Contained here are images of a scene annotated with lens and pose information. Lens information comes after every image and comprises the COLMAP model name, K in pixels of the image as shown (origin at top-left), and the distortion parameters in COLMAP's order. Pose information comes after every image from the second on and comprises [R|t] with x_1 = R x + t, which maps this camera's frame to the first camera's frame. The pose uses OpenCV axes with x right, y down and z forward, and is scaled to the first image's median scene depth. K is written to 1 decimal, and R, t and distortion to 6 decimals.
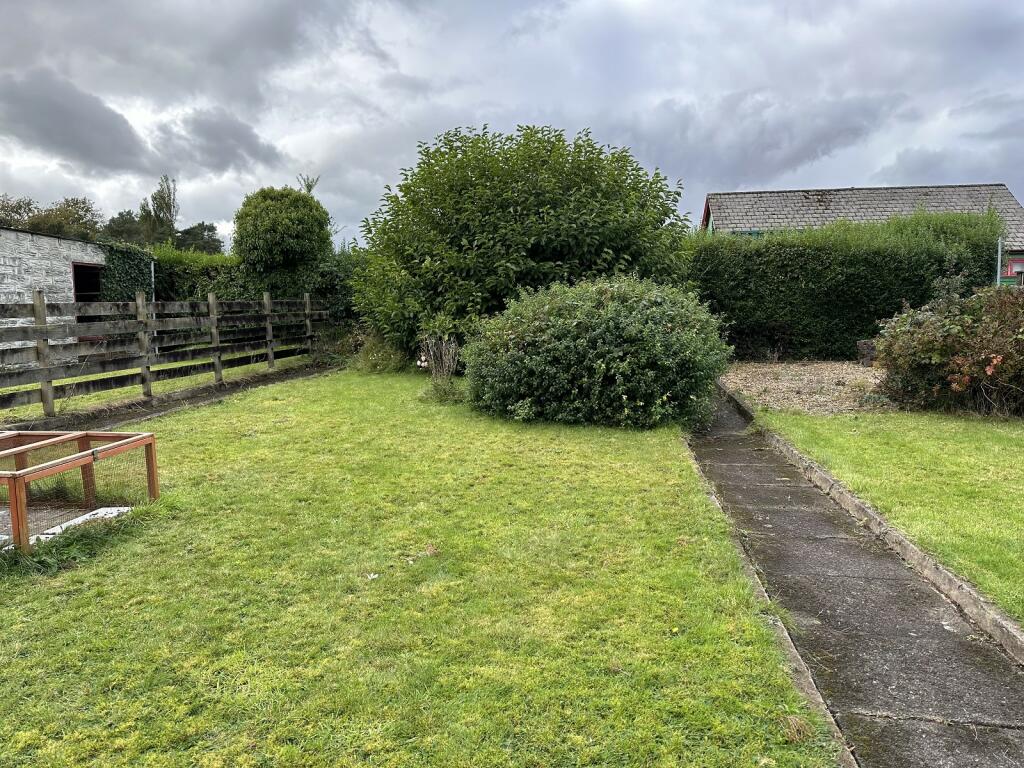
lens RADIAL K [[770.6, 0, 510.9], [0, 770.6, 374.1], [0, 0, 1]] dist [0.206219, -0.293661]
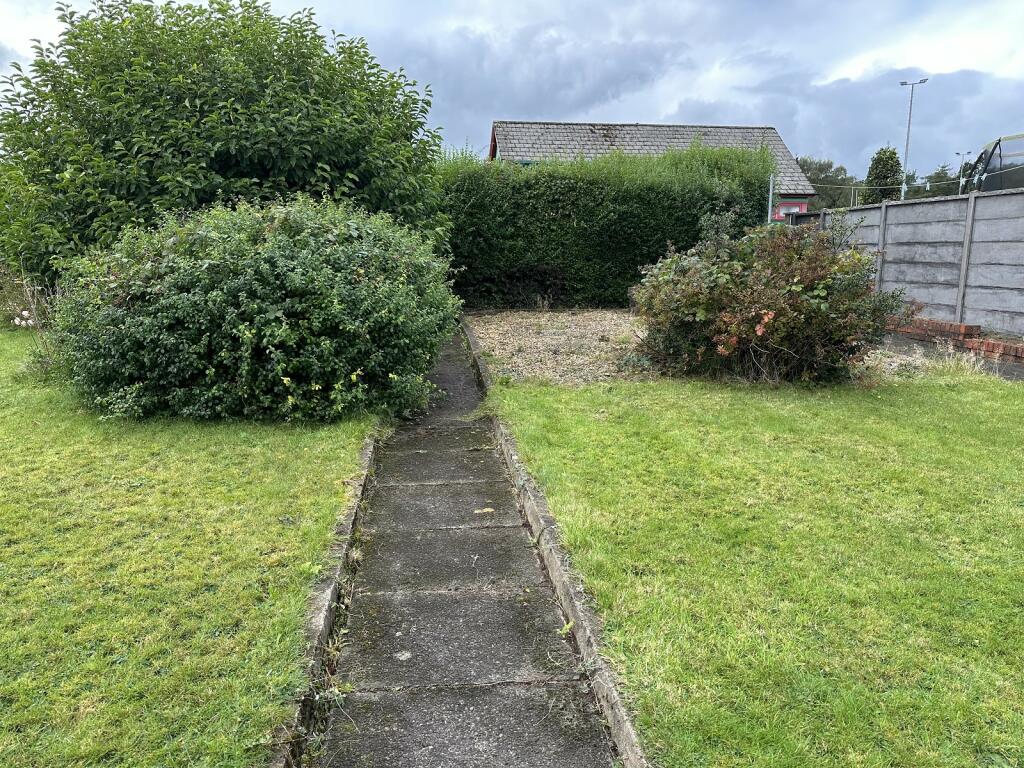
lens RADIAL K [[733.9, 0, 512.2], [0, 733.9, 388.0], [0, 0, 1]] dist [0.090116, -0.102329]
pose [[0.972900, -0.029319, 0.229360, 0.157823], [0.004965, 0.994349, 0.106047, -0.024574], [-0.231173, -0.102034, 0.967547, 0.284577]]
